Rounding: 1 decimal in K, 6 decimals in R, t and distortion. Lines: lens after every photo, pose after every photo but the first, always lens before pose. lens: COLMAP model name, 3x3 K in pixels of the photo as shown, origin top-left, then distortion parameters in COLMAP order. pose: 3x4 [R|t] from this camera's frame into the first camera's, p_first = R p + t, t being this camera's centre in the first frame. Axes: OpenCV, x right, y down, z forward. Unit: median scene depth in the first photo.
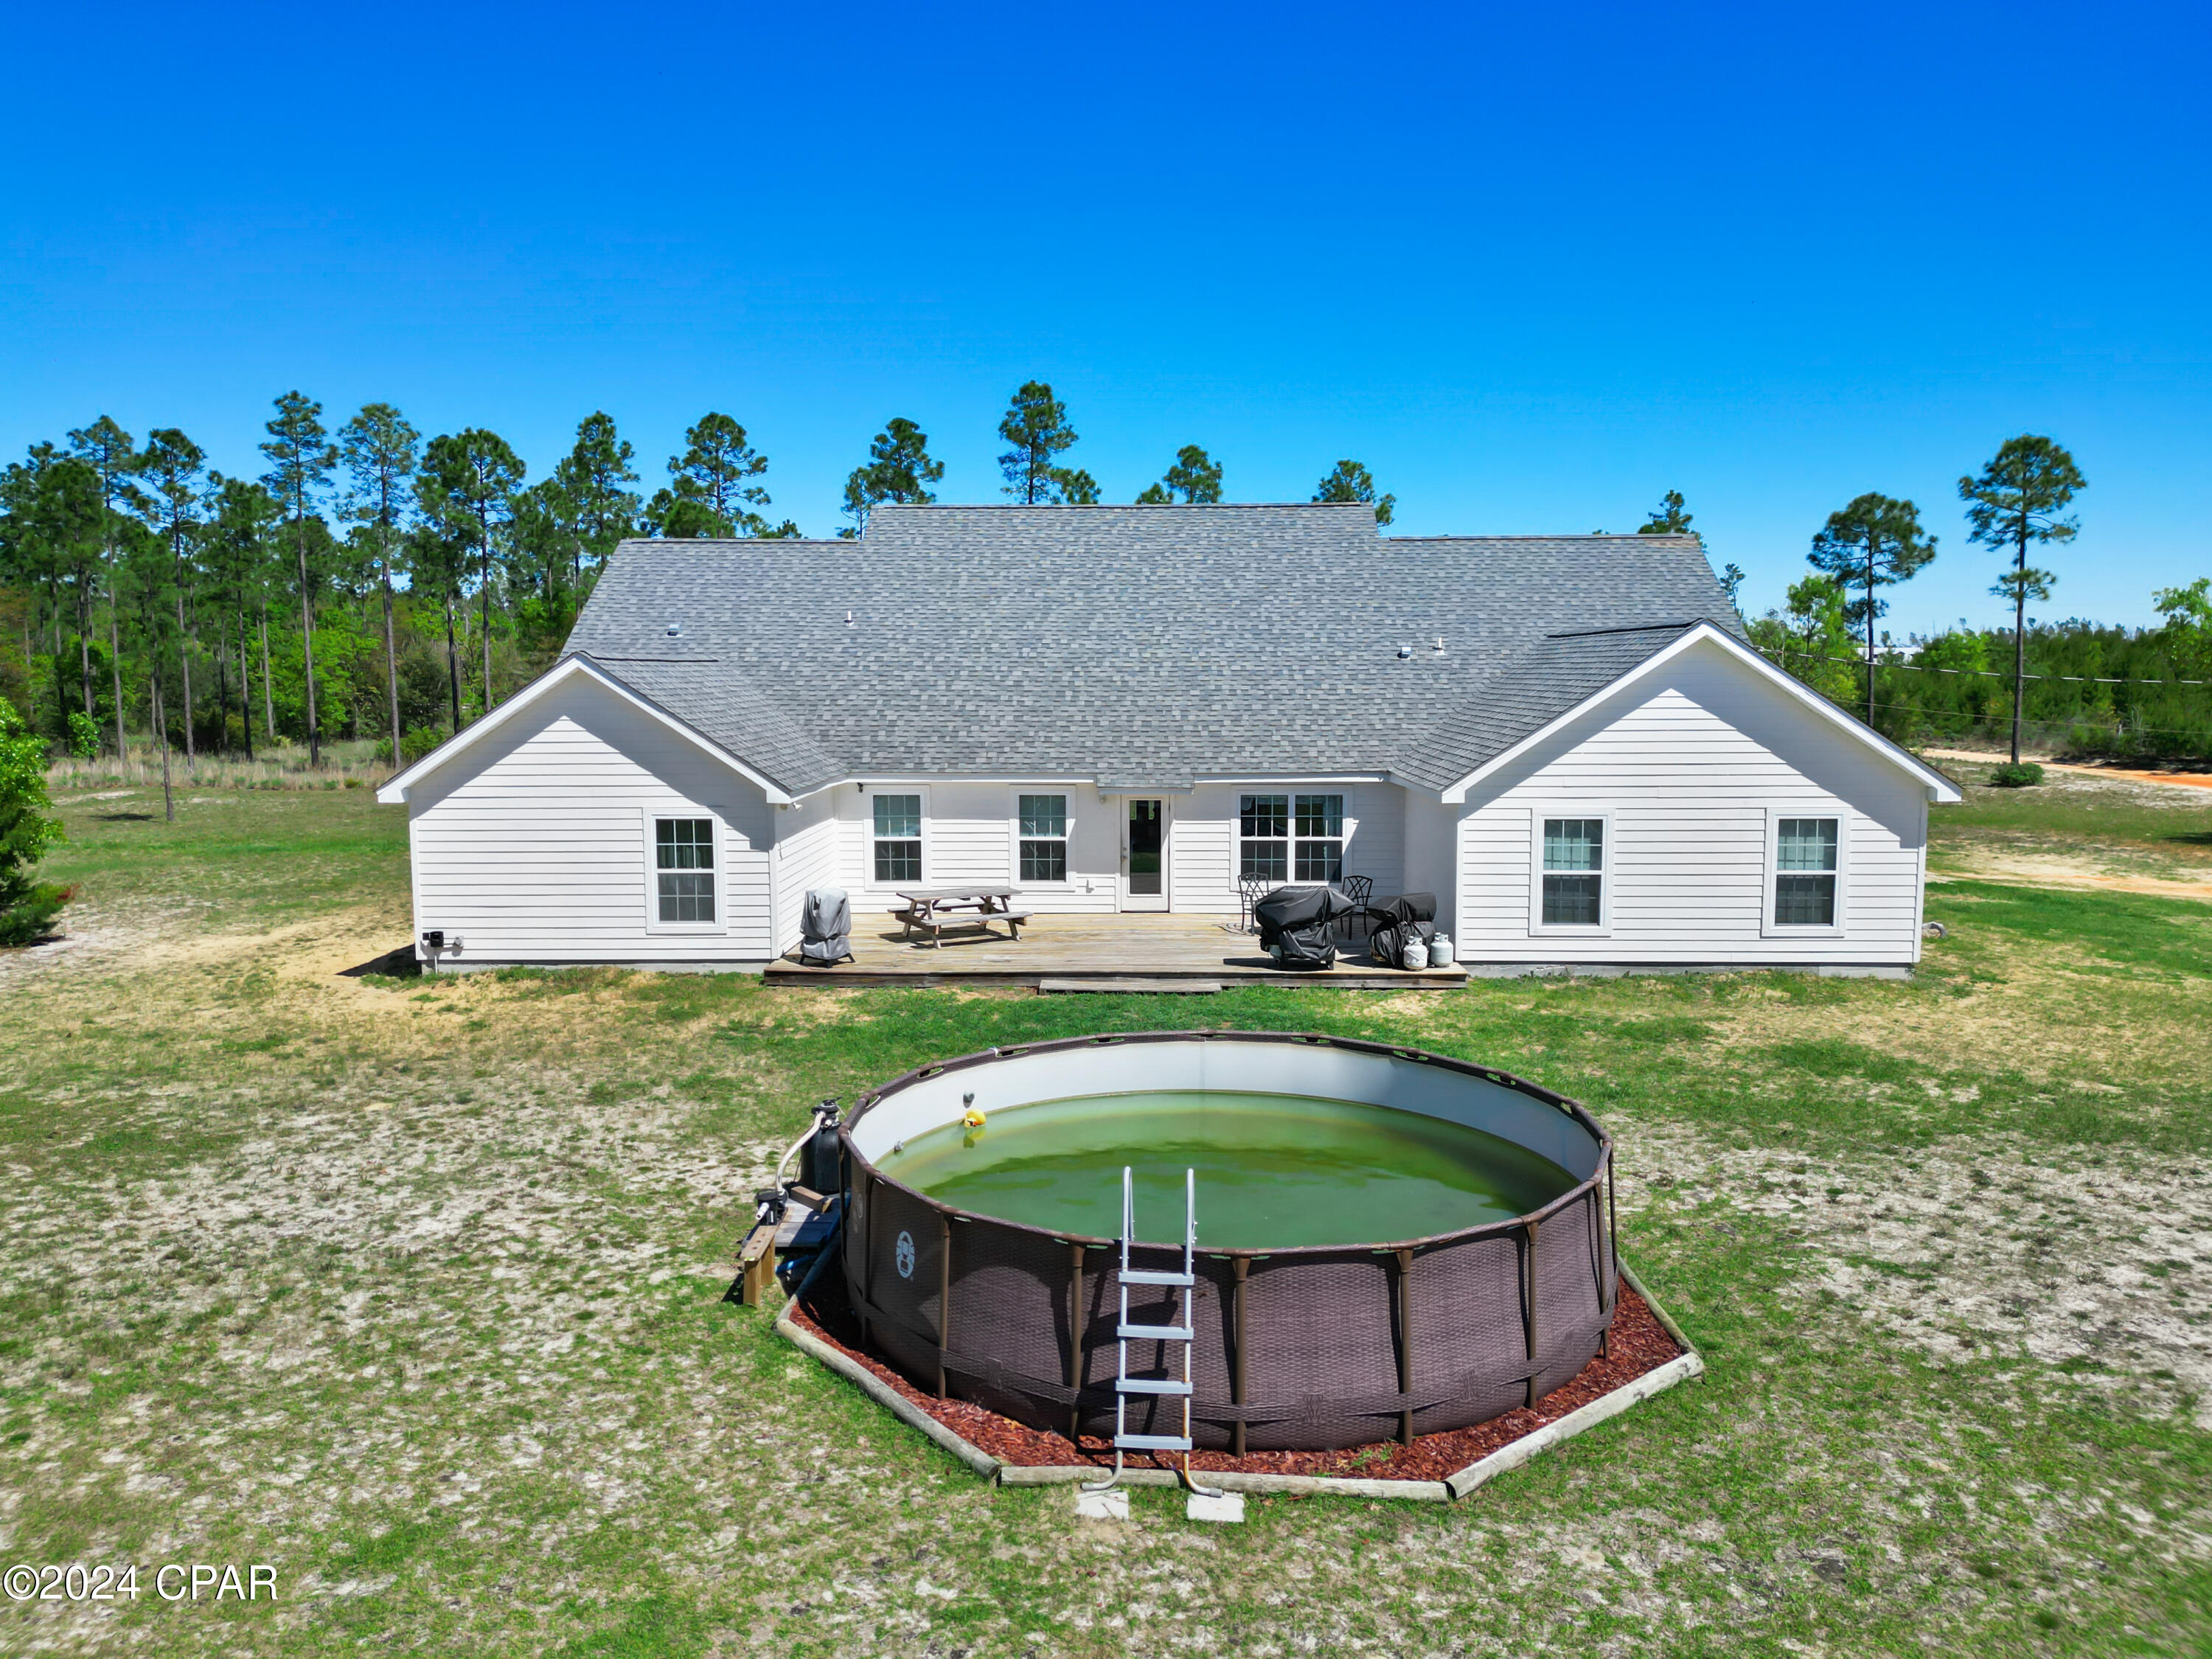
lens RADIAL K [[1556.7, 0, 1107.8], [0, 1556.7, 835.5], [0, 0, 1]] dist [0.055257, -0.027625]
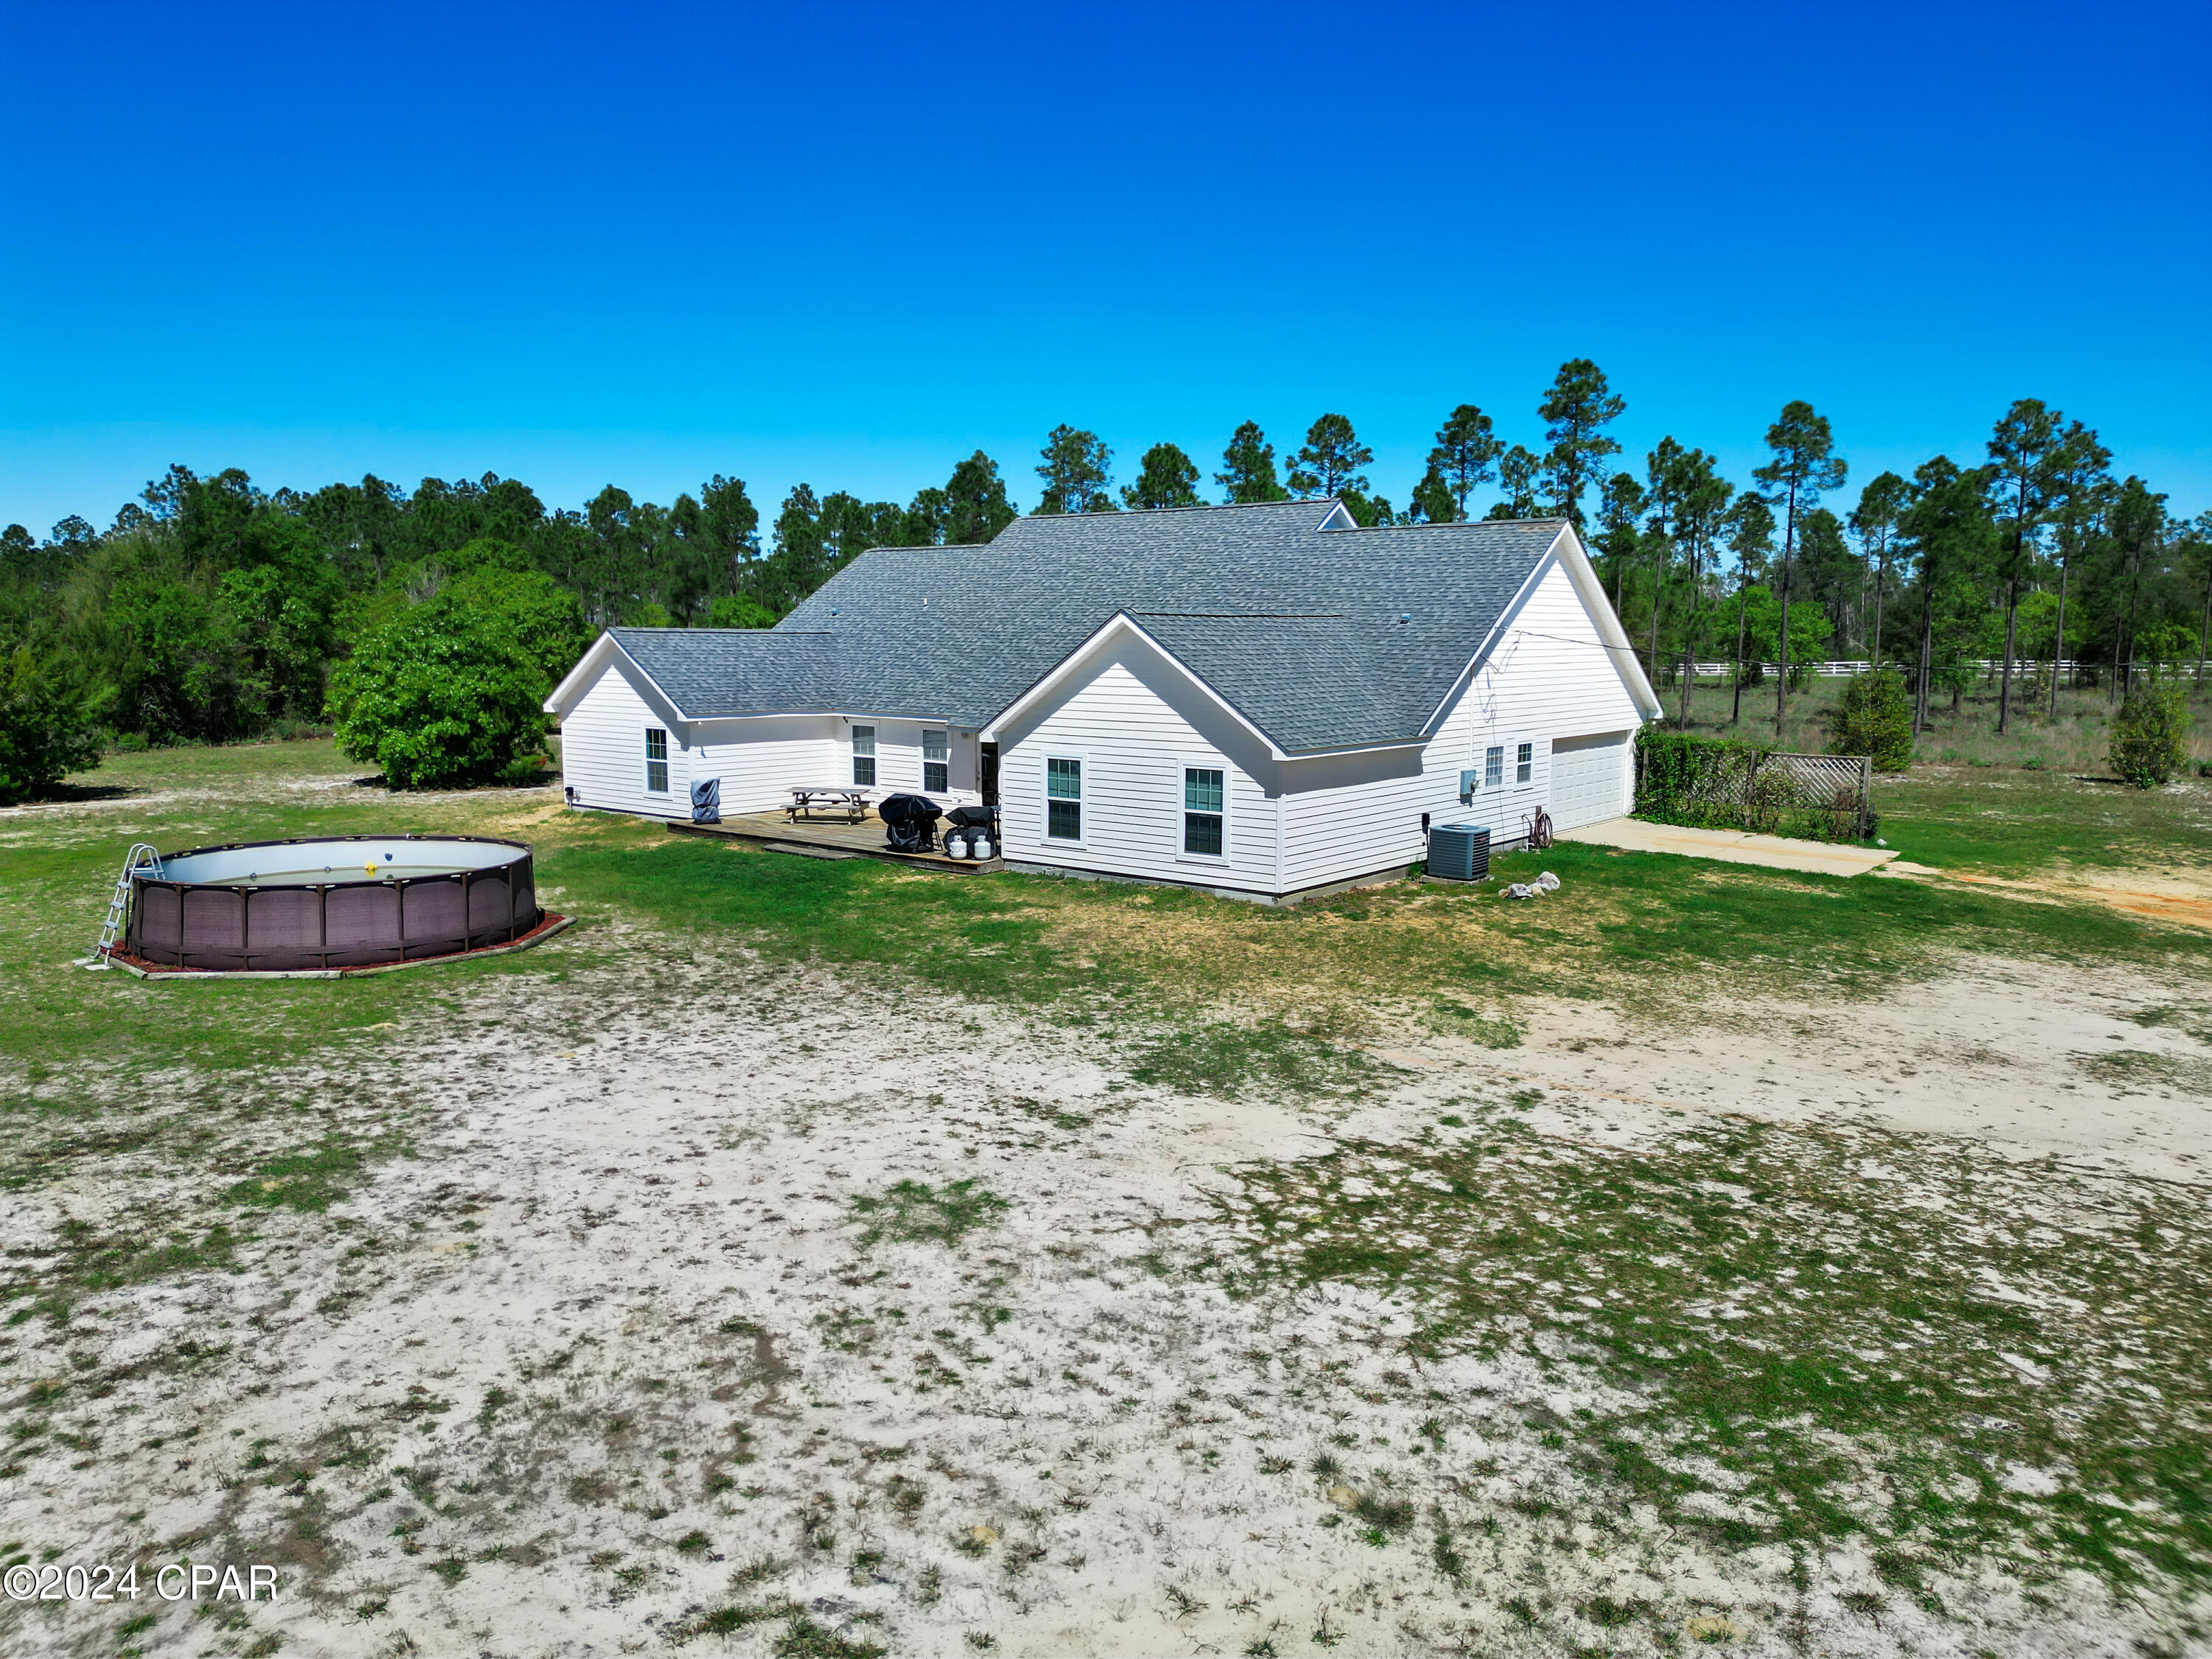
lens RADIAL K [[1556.7, 0, 1121.6], [0, 1556.7, 818.9], [0, 0, 1]] dist [0.055257, -0.027625]
pose [[0.795661, 0.079184, -0.600544, 0.945385], [-0.071426, 0.996767, 0.036796, -0.010051], [0.601516, 0.013618, 0.798745, -0.021288]]
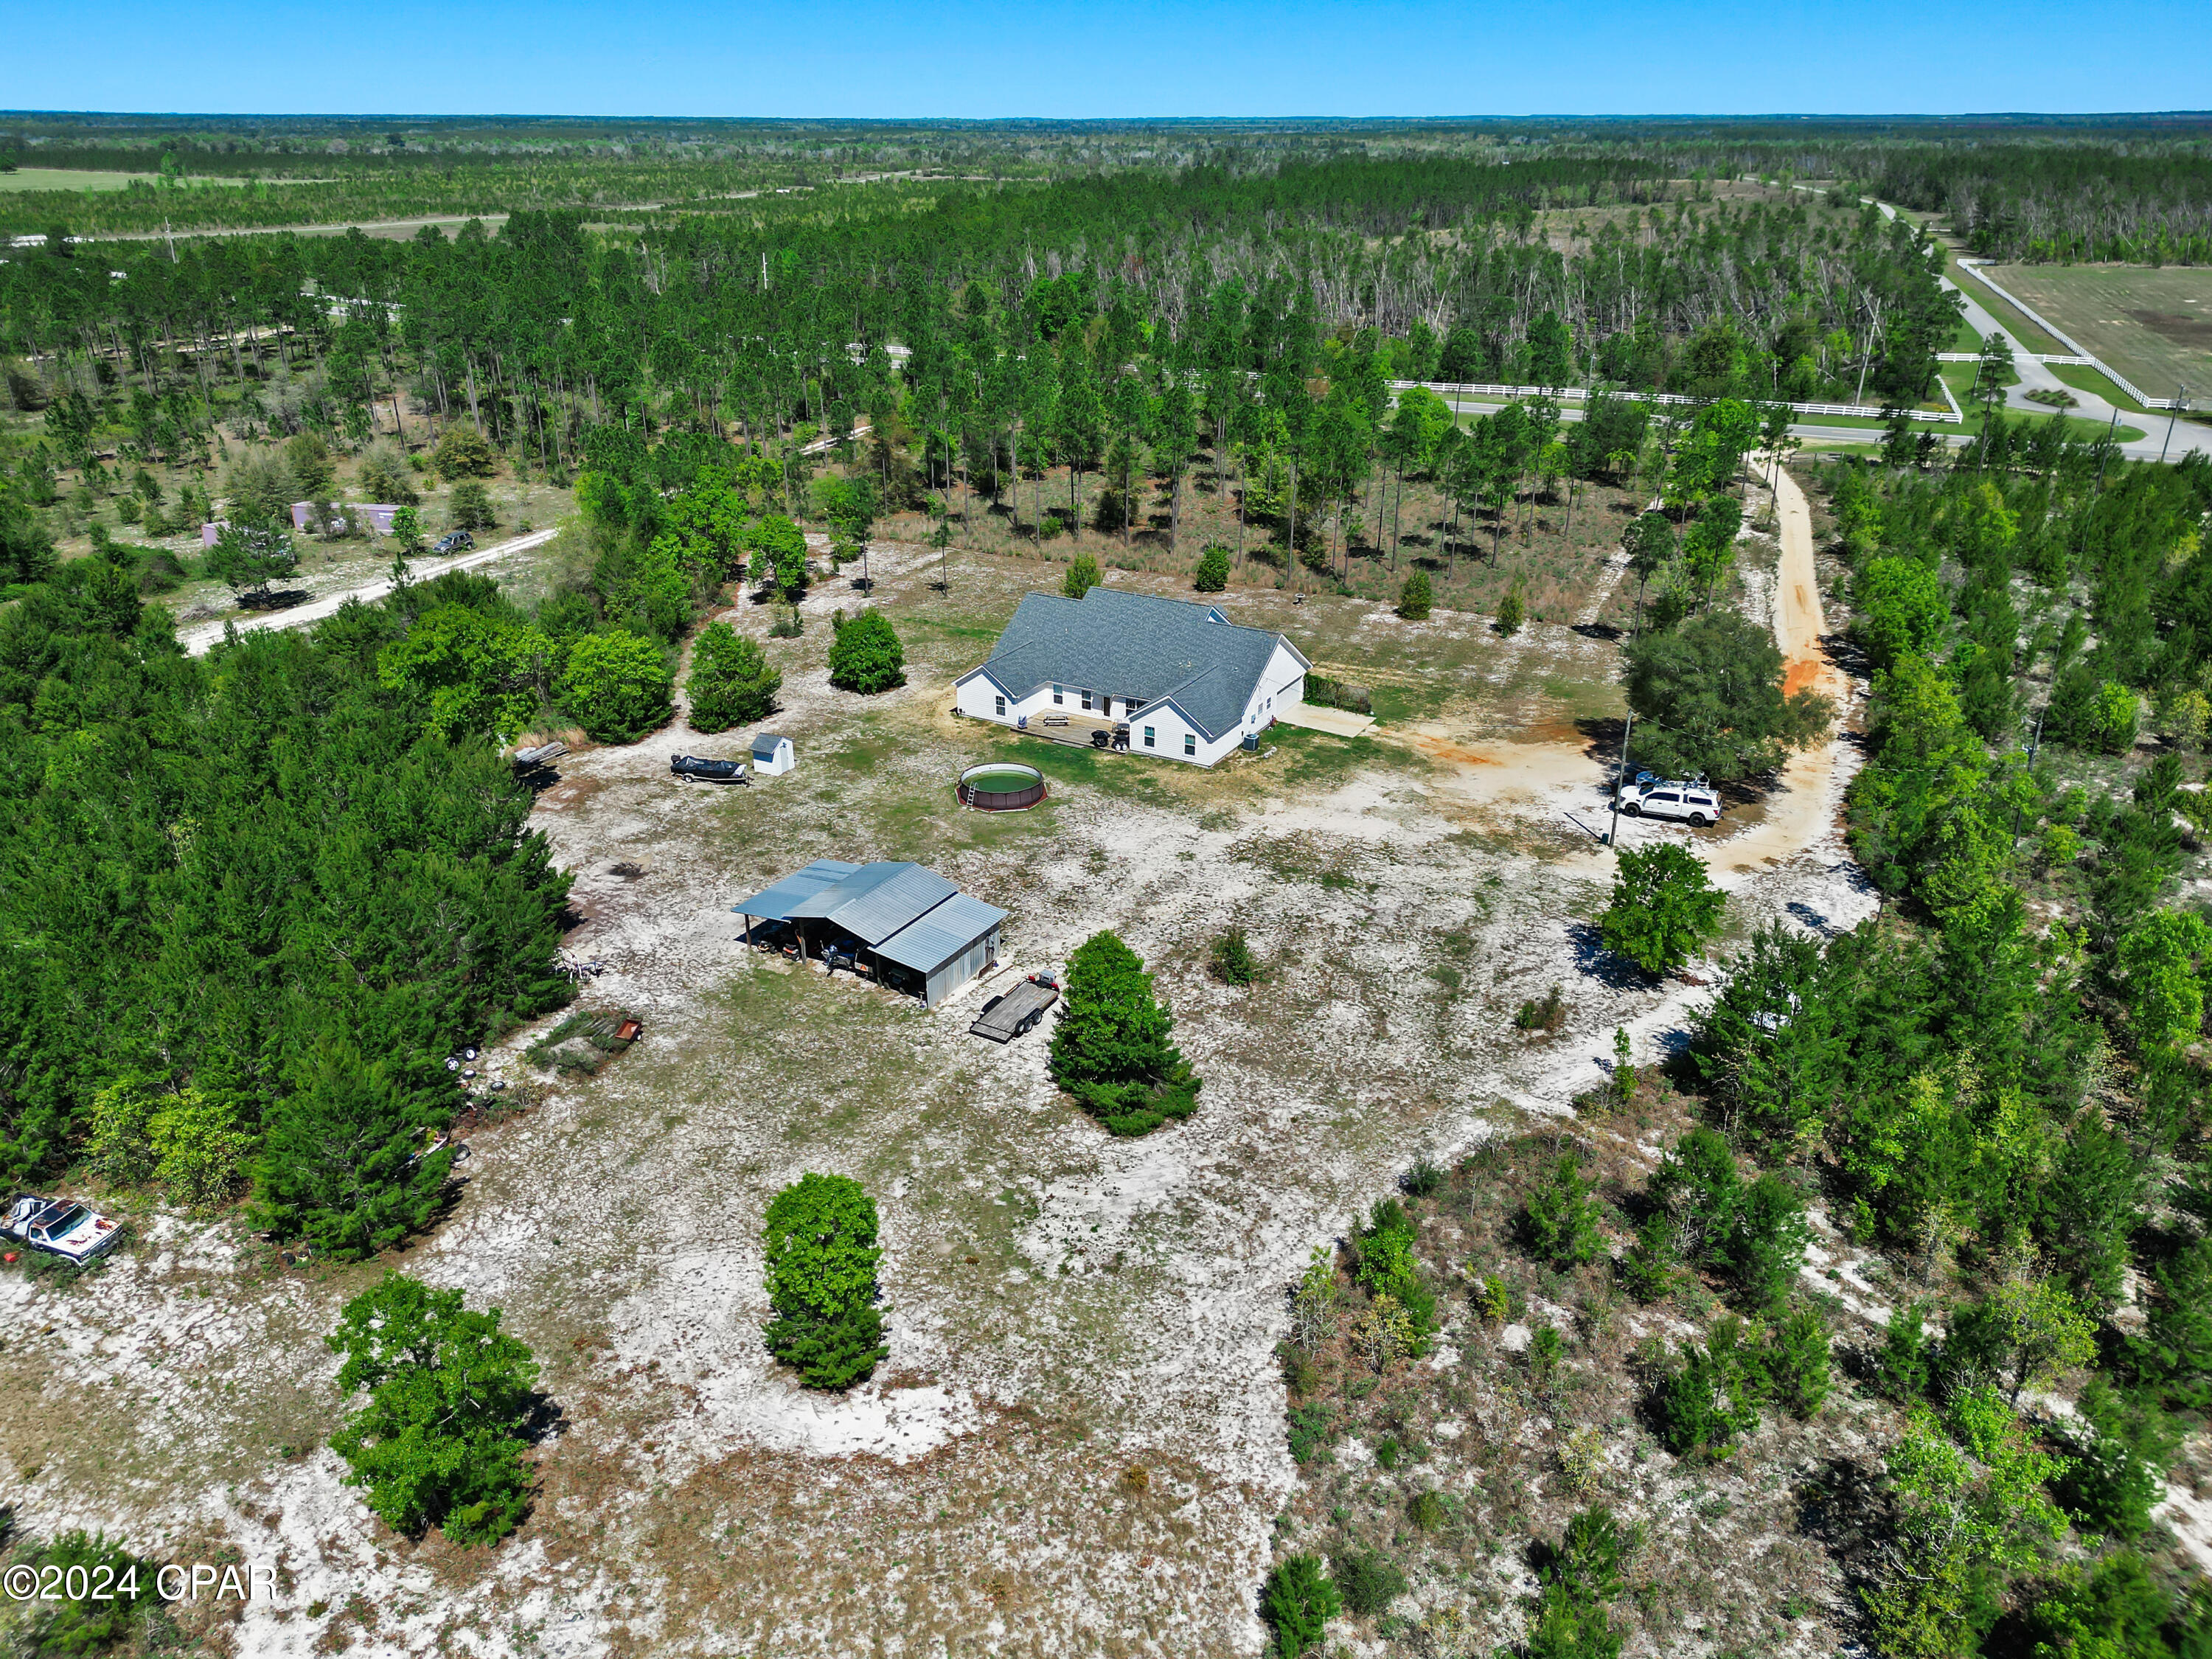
lens RADIAL K [[1556.7, 0, 1117.6], [0, 1556.7, 838.5], [0, 0, 1]] dist [0.055257, -0.027625]
pose [[0.878495, 0.203263, -0.432354, 2.034488], [-0.056400, 0.942774, 0.328628, -1.089415], [0.474410, -0.264314, 0.839686, -2.782143]]
